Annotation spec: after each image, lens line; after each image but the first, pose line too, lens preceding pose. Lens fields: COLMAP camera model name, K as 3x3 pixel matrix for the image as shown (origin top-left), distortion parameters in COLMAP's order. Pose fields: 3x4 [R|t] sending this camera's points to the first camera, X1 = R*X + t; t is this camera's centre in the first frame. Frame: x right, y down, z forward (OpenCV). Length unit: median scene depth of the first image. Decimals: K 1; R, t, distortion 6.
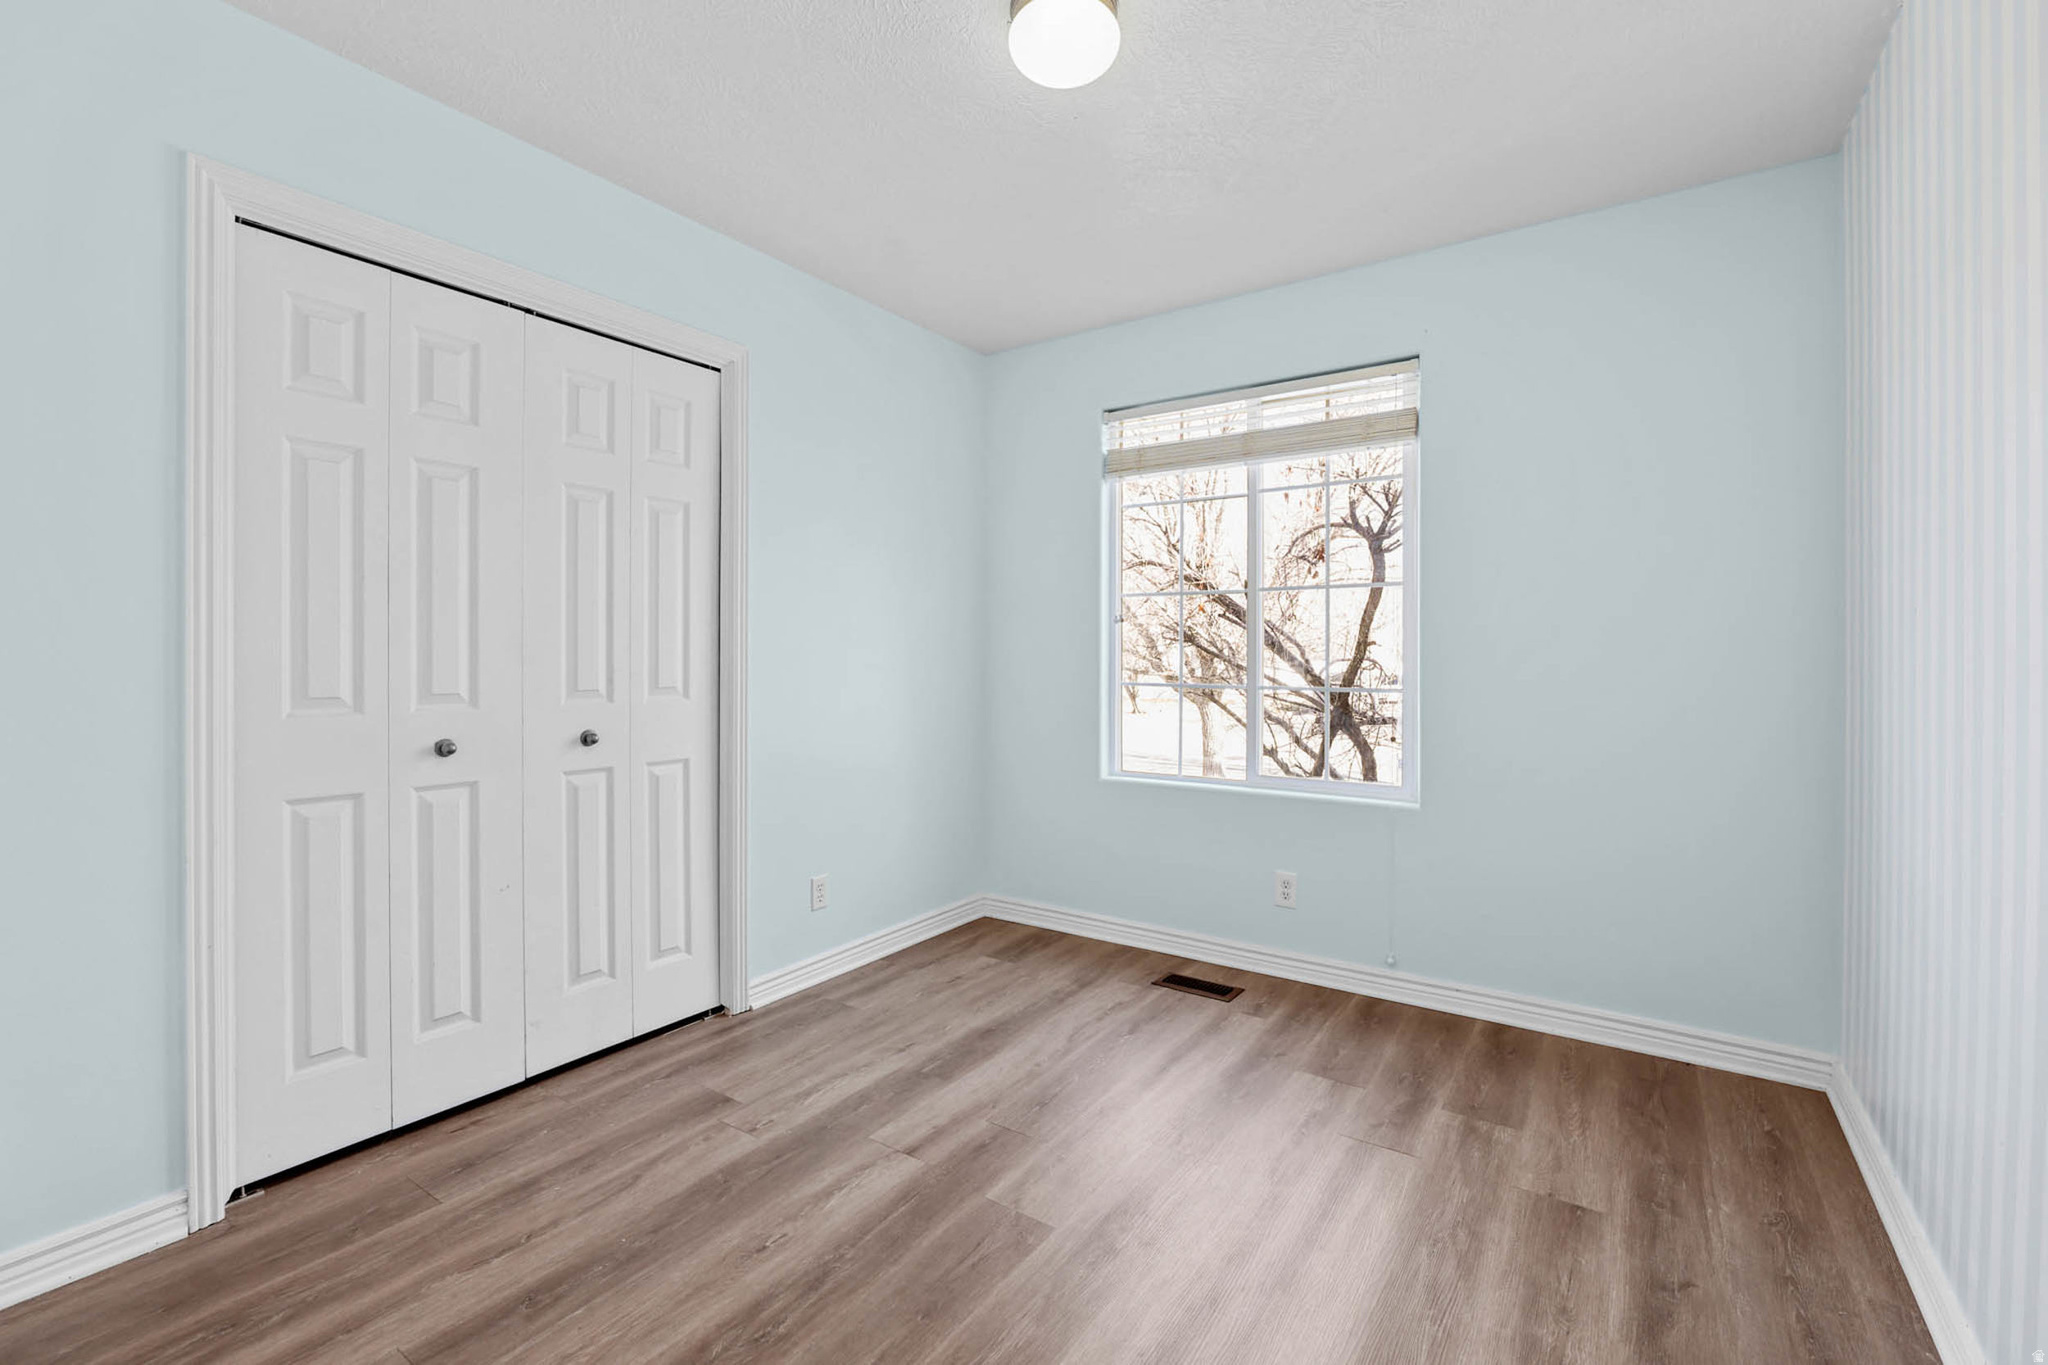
lens RADIAL K [[882.5, 0, 1025.8], [0, 882.5, 656.8], [0, 0, 1]] dist [-0.001516, -0.000691]
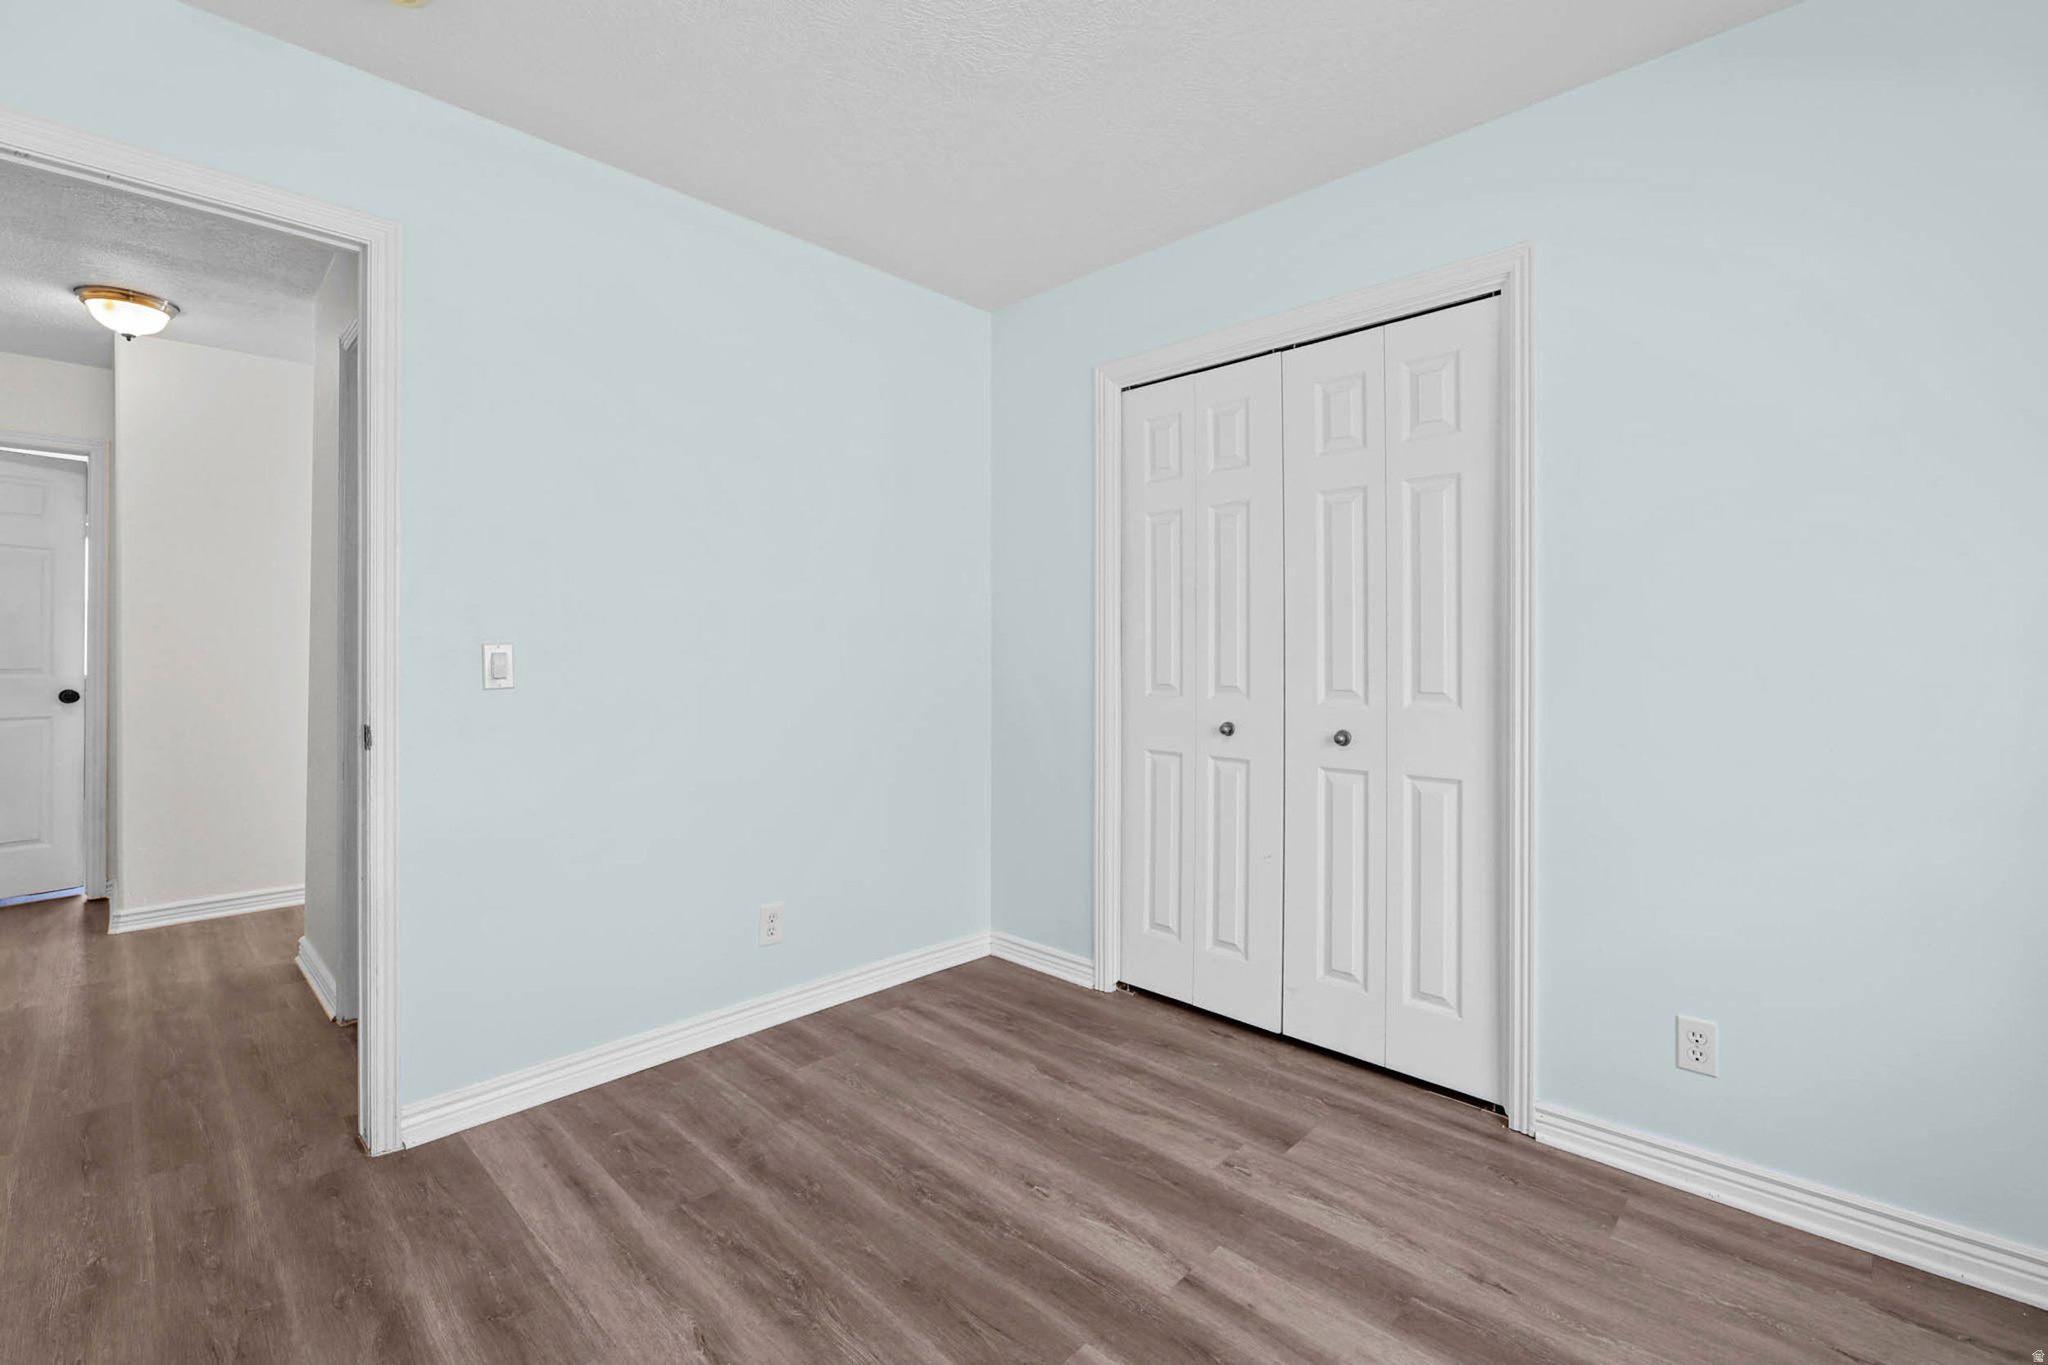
lens RADIAL K [[882.5, 0, 1025.8], [0, 882.5, 656.8], [0, 0, 1]] dist [-0.001516, -0.000691]
pose [[-0.166000, -0.000965, -0.986125, 0.632088], [-0.002505, 0.999997, -0.000557, 0.001159], [0.986123, 0.002378, -0.166002, 0.922964]]
